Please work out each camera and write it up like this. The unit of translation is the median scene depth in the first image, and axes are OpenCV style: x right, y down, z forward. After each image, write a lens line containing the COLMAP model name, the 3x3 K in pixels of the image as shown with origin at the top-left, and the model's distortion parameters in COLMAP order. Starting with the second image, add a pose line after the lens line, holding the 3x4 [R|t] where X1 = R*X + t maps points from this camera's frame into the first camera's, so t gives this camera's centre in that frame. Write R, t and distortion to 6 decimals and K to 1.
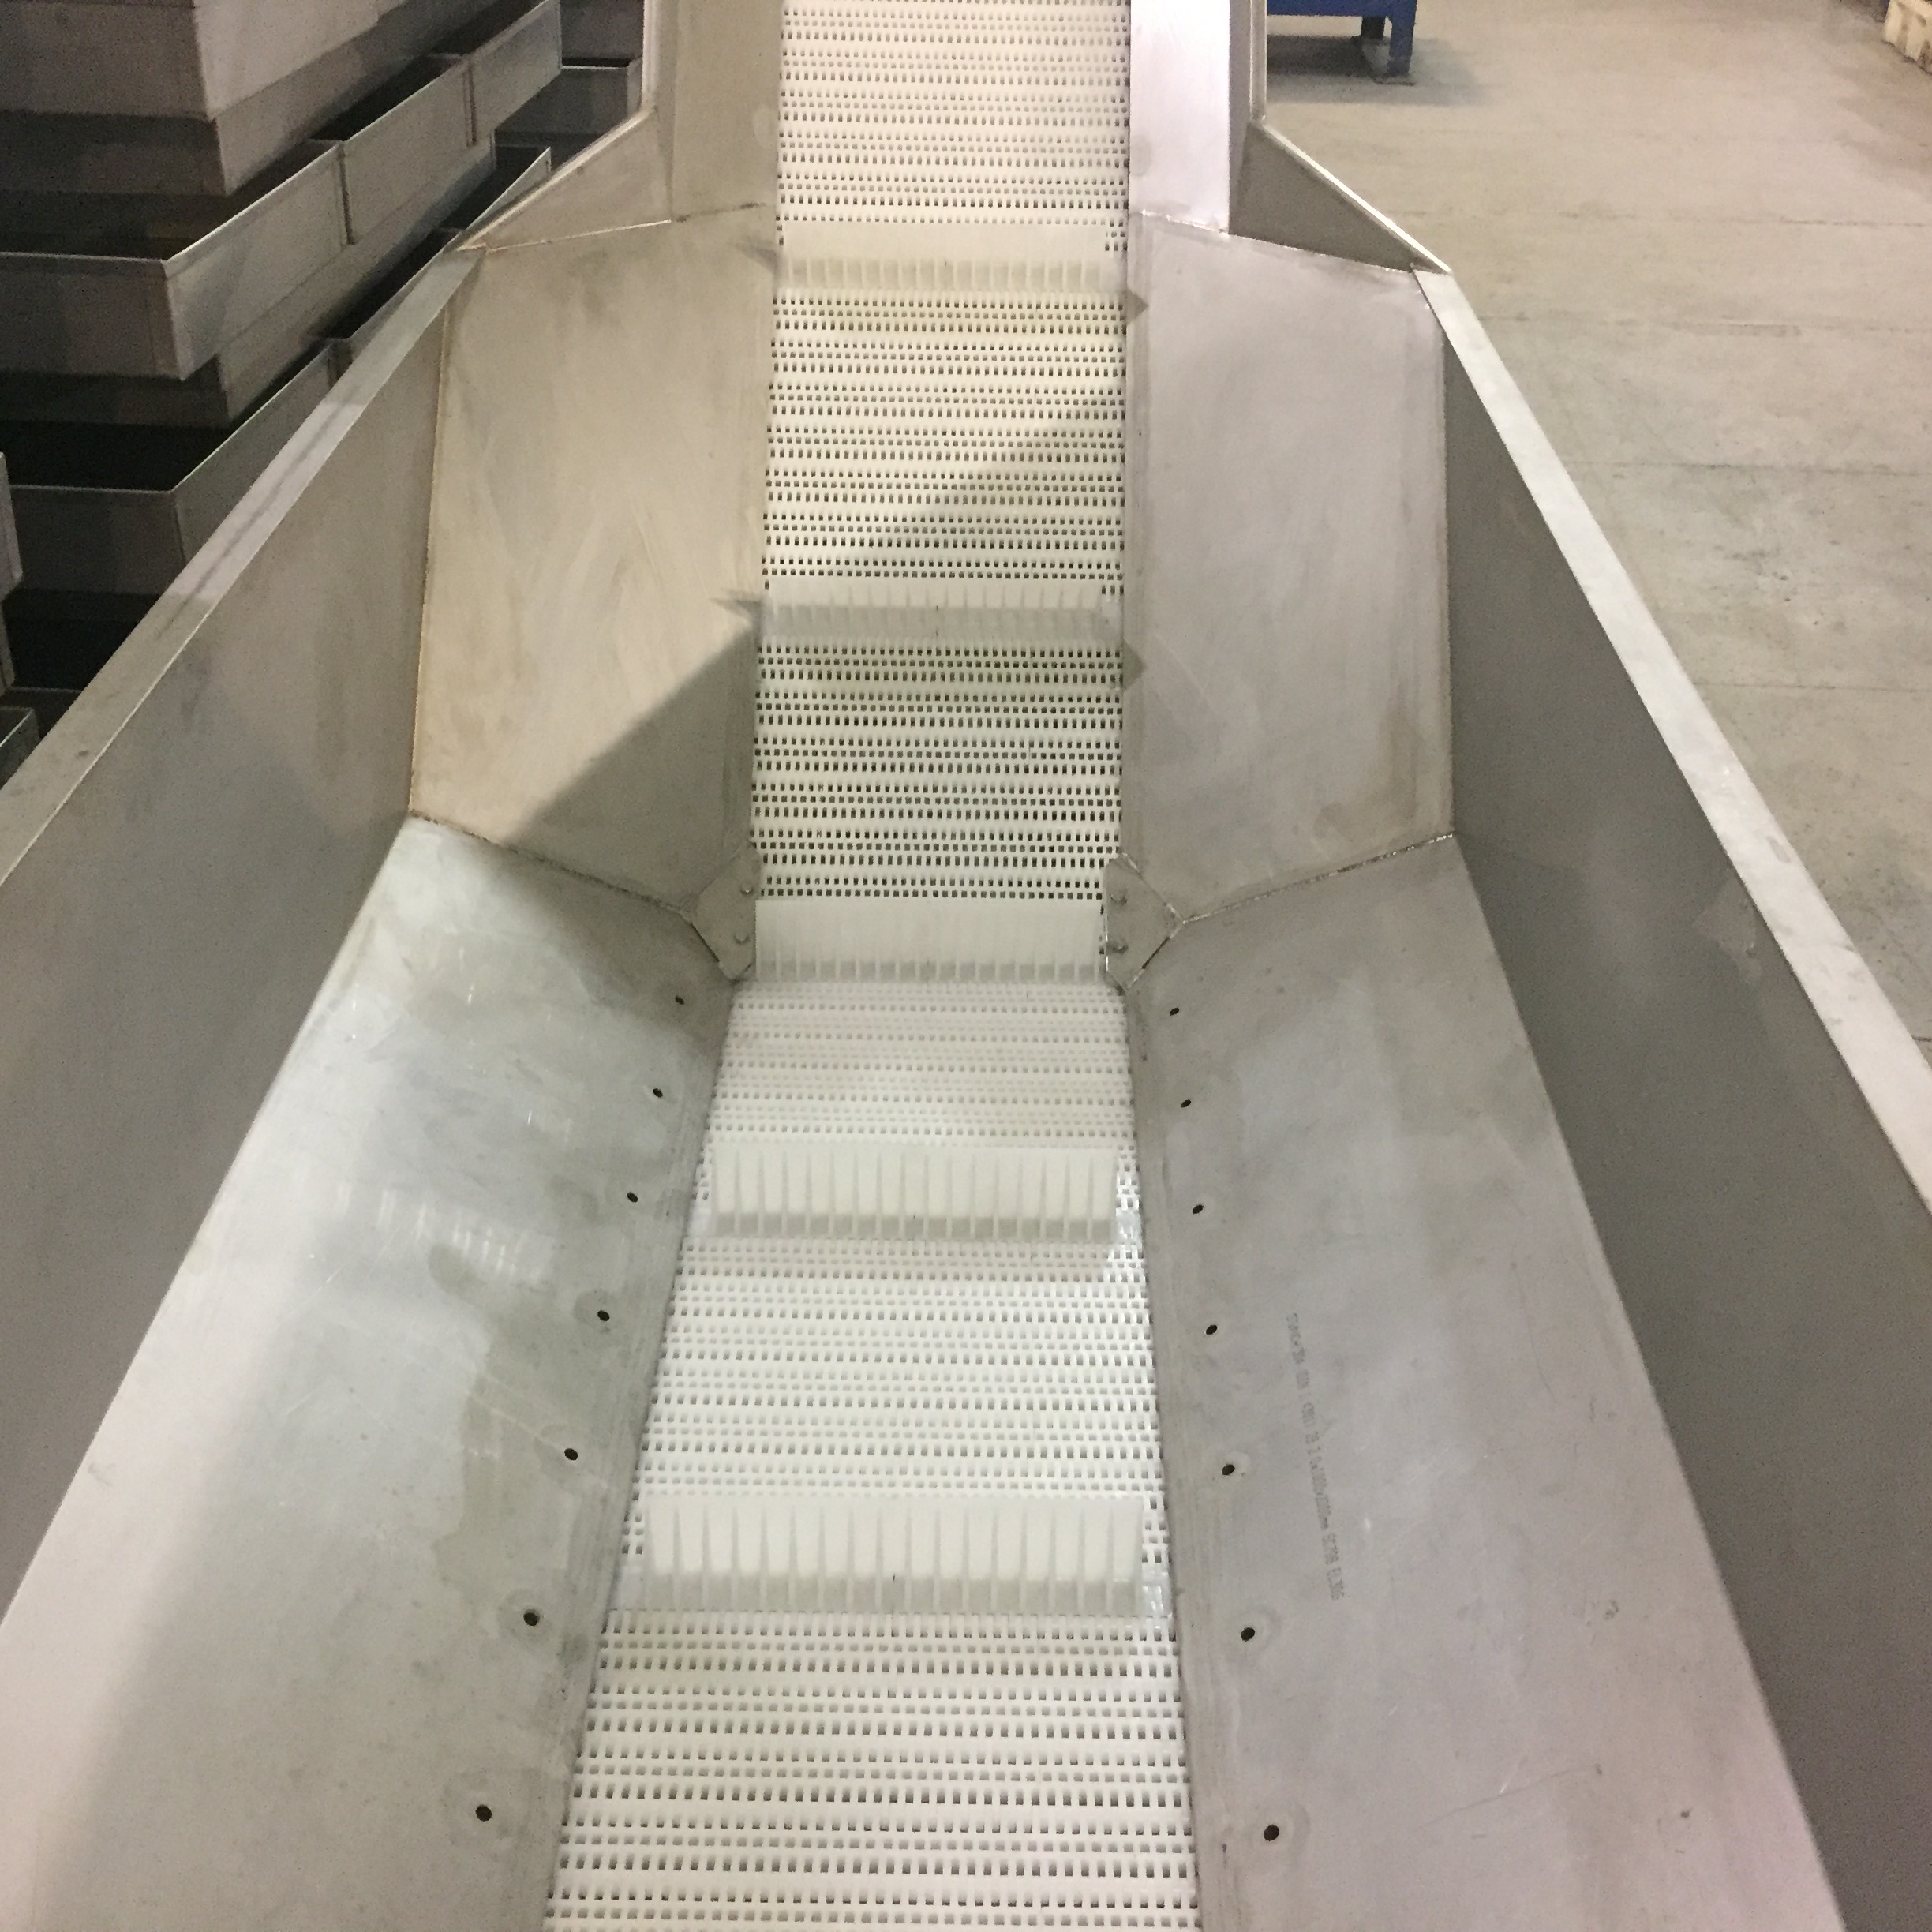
lens RADIAL K [[2232.5, 0, 966.0], [0, 2232.5, 966.0], [0, 0, 1]] dist [0.005903, 0.001825]
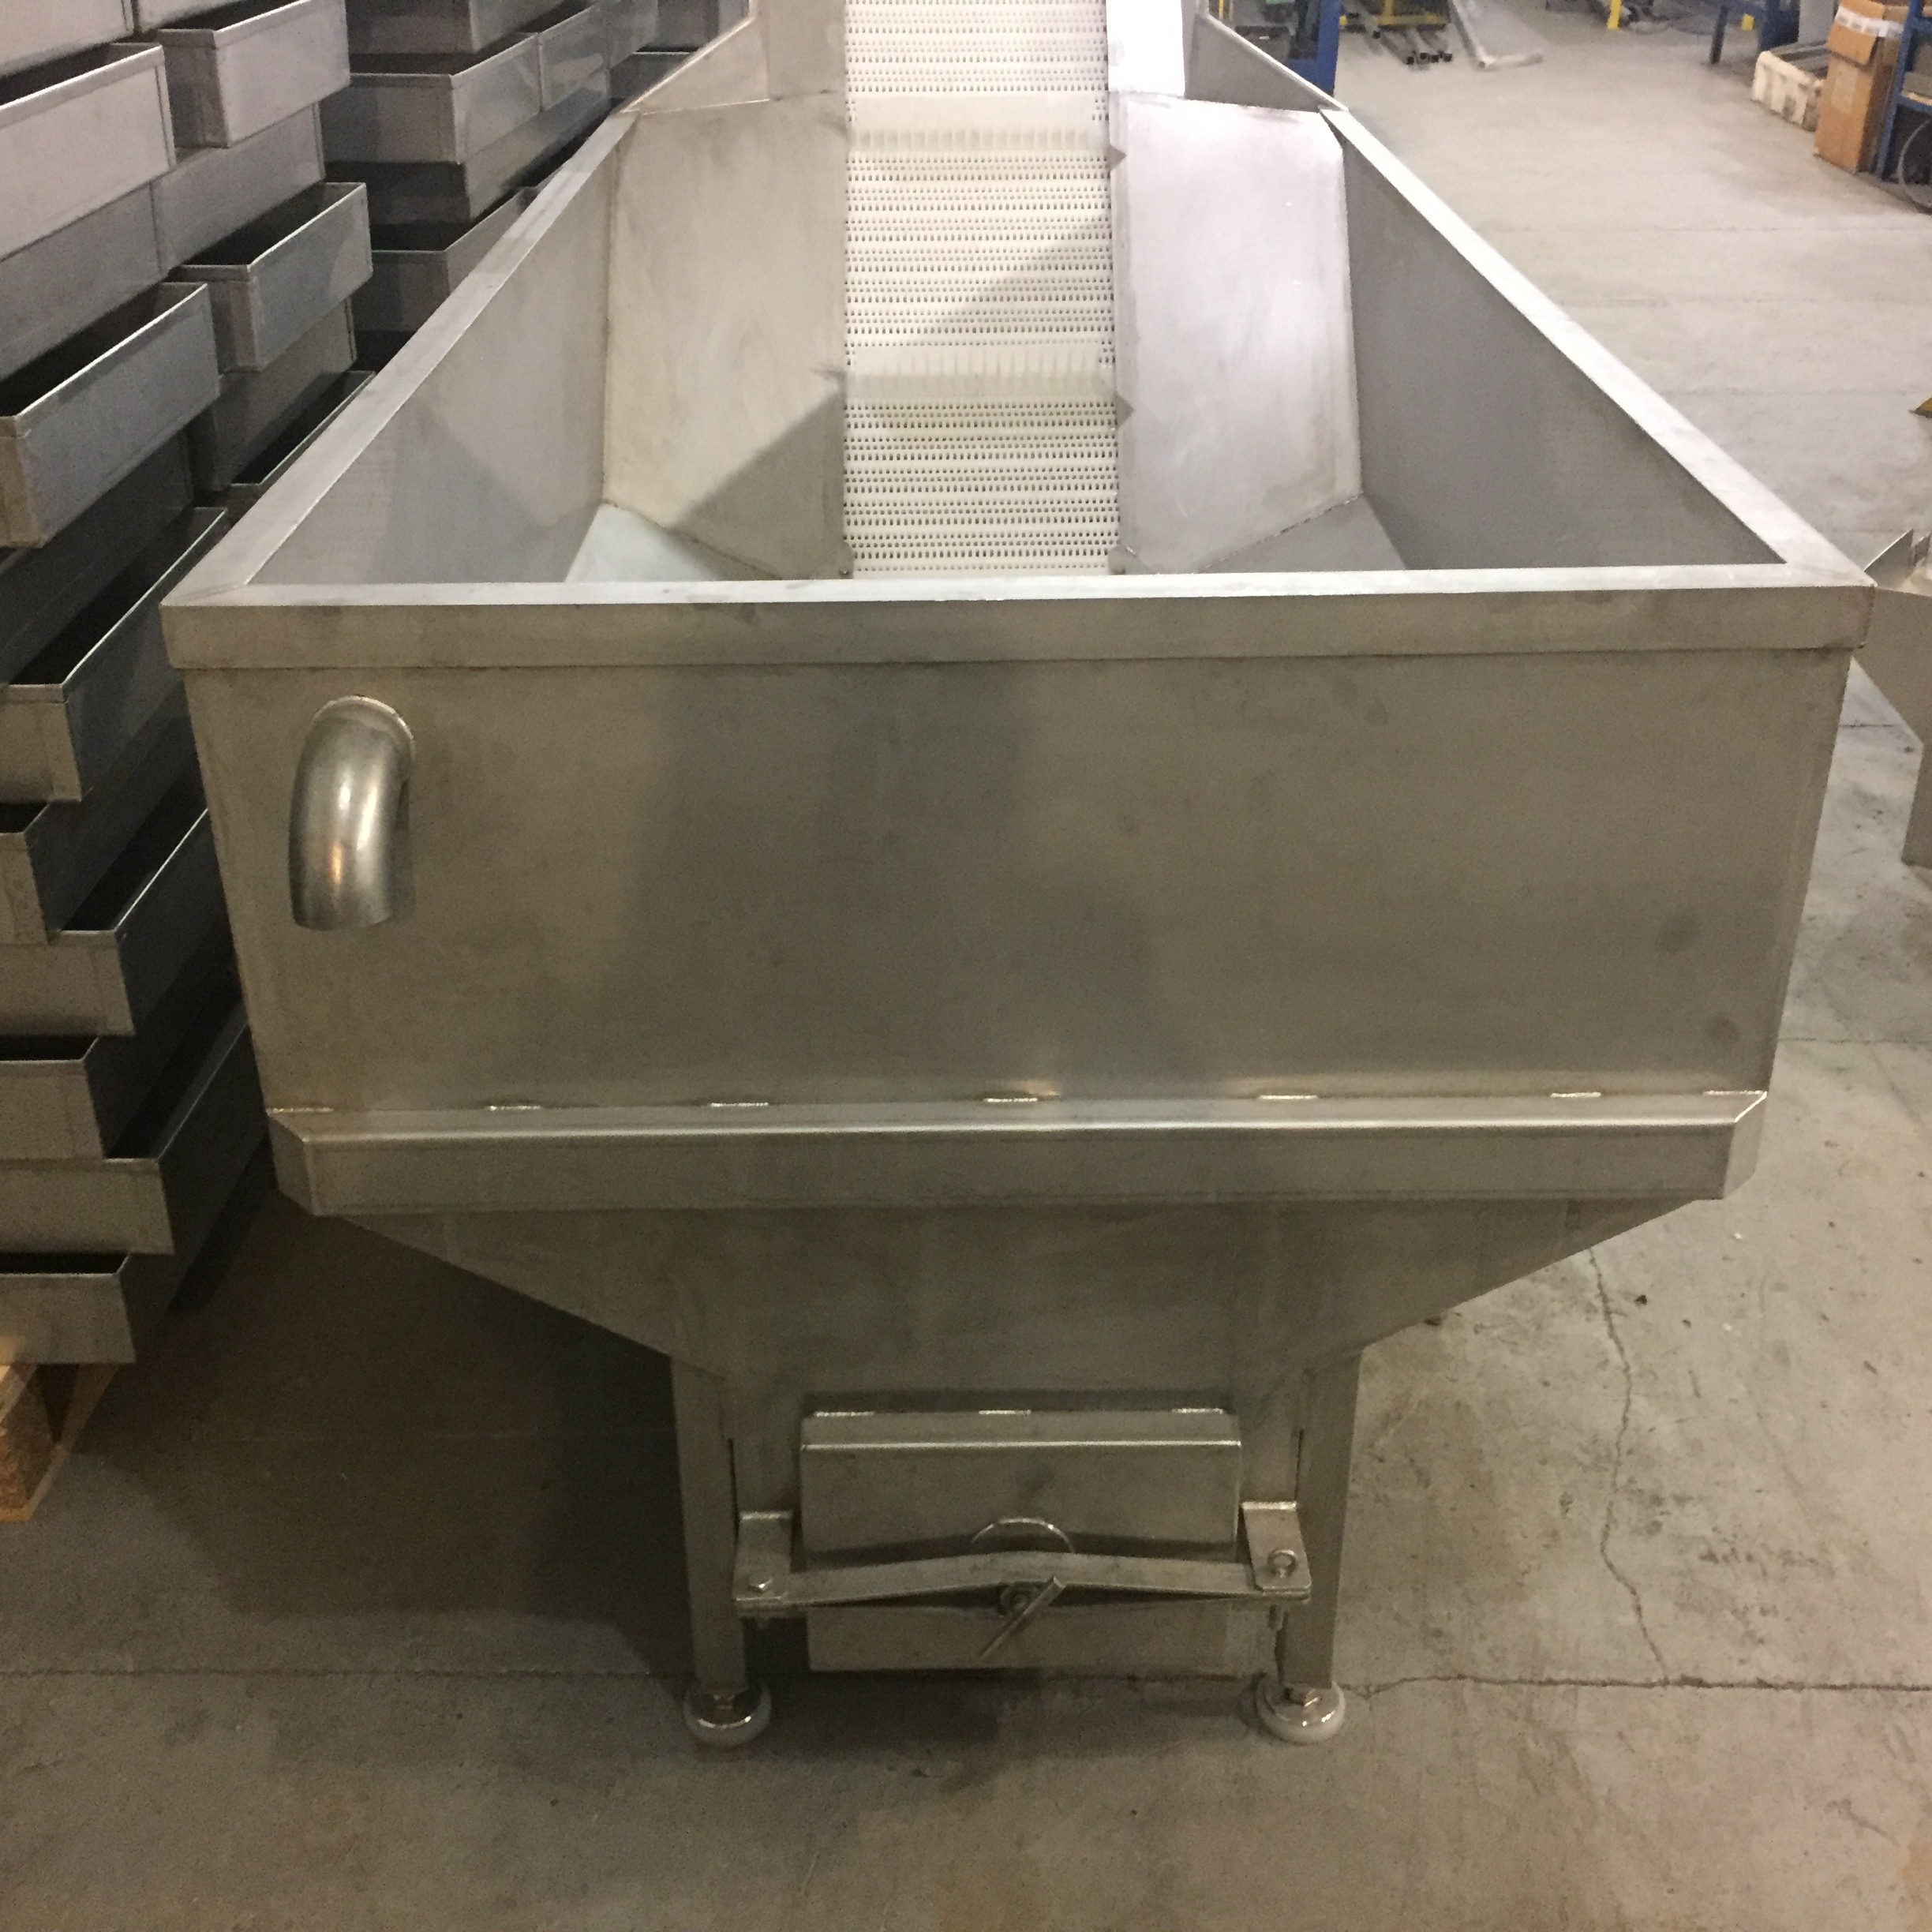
lens RADIAL K [[2232.5, 0, 966.0], [0, 2232.5, 966.0], [0, 0, 1]] dist [0.005903, 0.001825]
pose [[0.999471, -0.027881, 0.016766, -0.052147], [0.028819, 0.997867, -0.058577, 0.274093], [-0.015097, 0.059030, 0.998142, -0.320511]]
